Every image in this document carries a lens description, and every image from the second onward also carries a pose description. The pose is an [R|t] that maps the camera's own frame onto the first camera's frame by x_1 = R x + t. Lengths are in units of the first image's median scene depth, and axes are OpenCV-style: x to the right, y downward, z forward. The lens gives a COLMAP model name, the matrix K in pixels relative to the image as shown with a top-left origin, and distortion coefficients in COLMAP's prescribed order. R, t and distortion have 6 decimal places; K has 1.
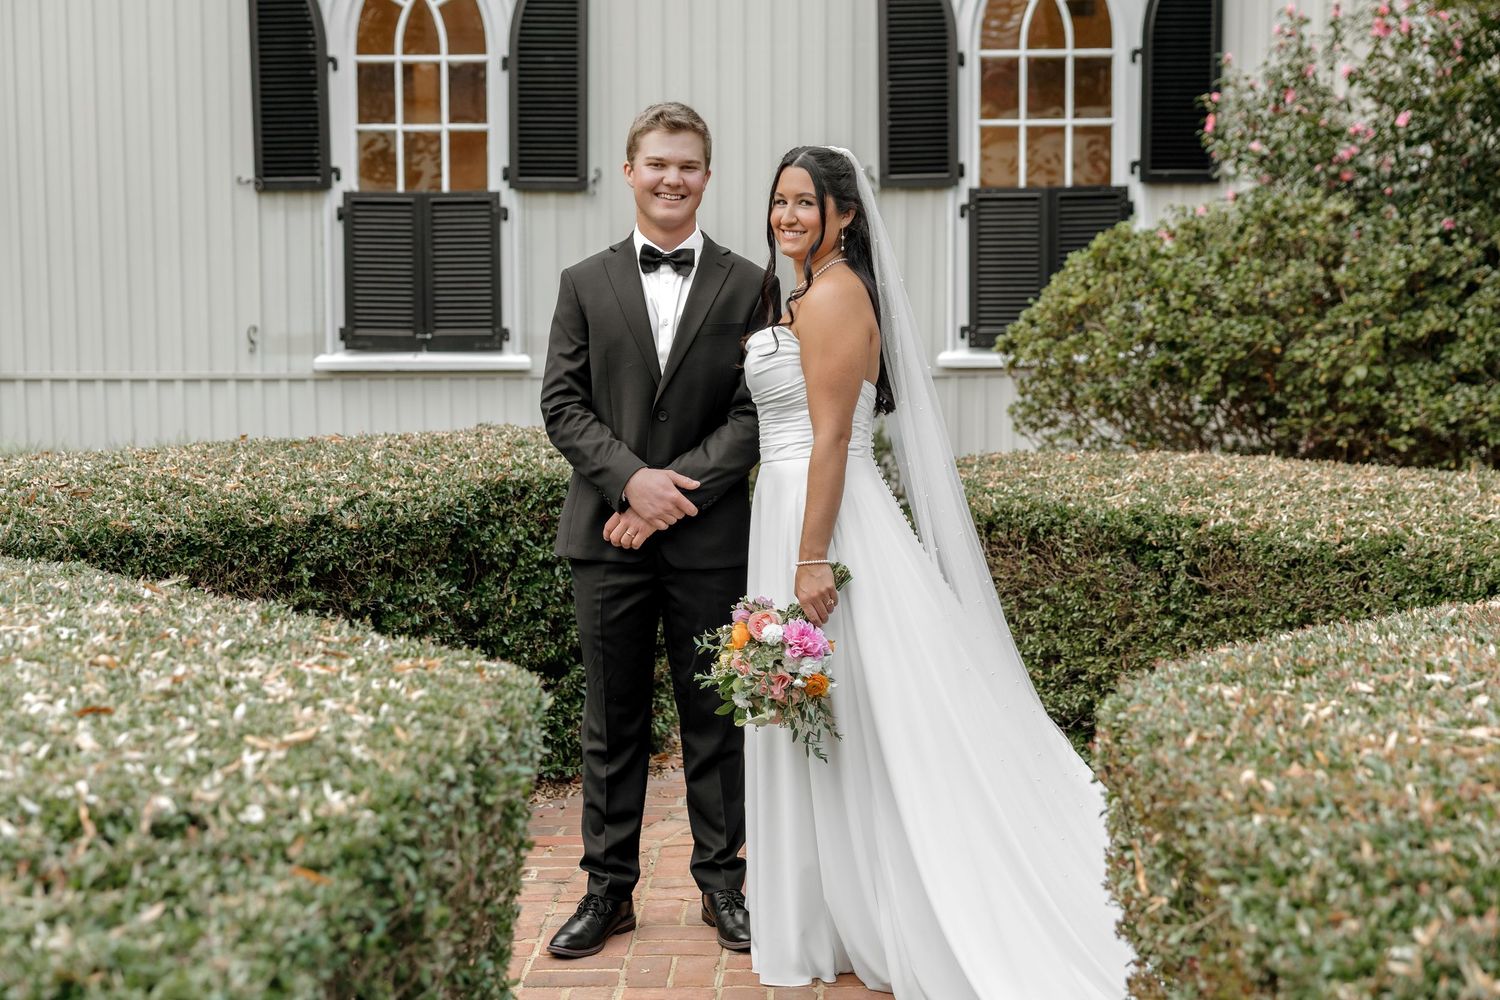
lens RADIAL K [[2050.6, 0, 713.5], [0, 2050.6, 481.7], [0, 0, 1]] dist [-0.003134, 0.000000]
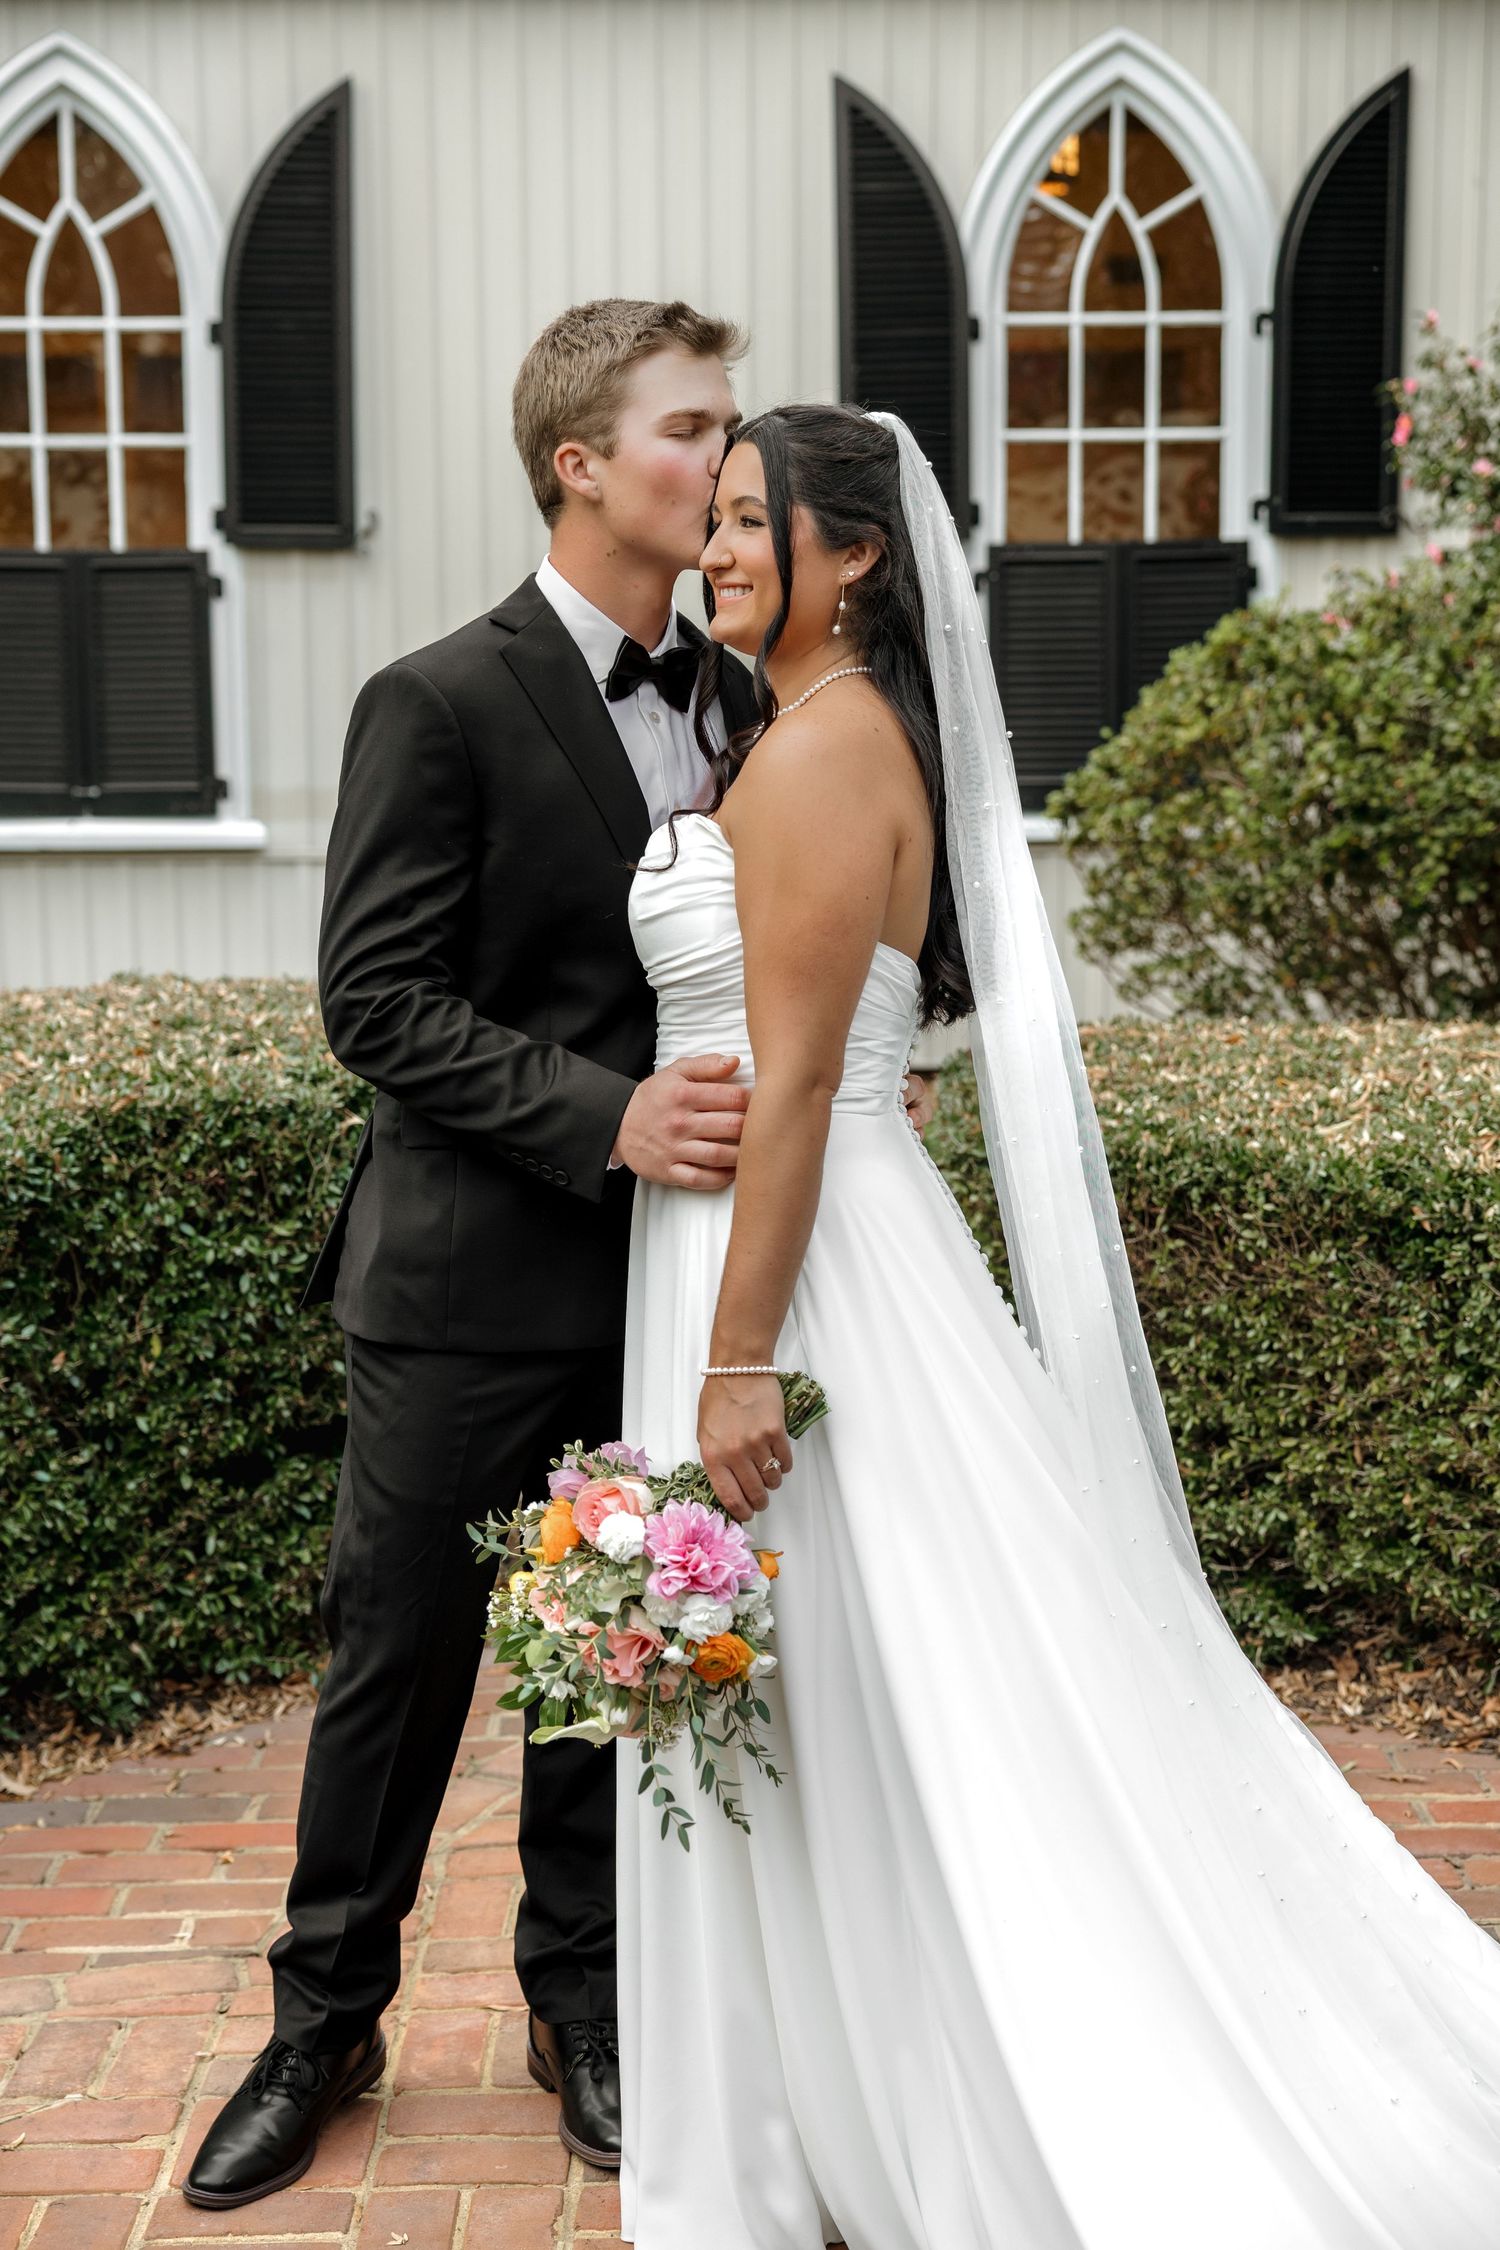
lens RADIAL K [[3297.1, 0, 749.3], [0, 3297.1, 1149.7], [0, 0, 1]] dist [0.018303, 0.000000]
pose [[0.998545, -0.008794, 0.053209, 0.004877], [0.006739, 0.999229, 0.038680, -0.019824], [-0.053509, -0.038265, 0.997834, 0.184014]]
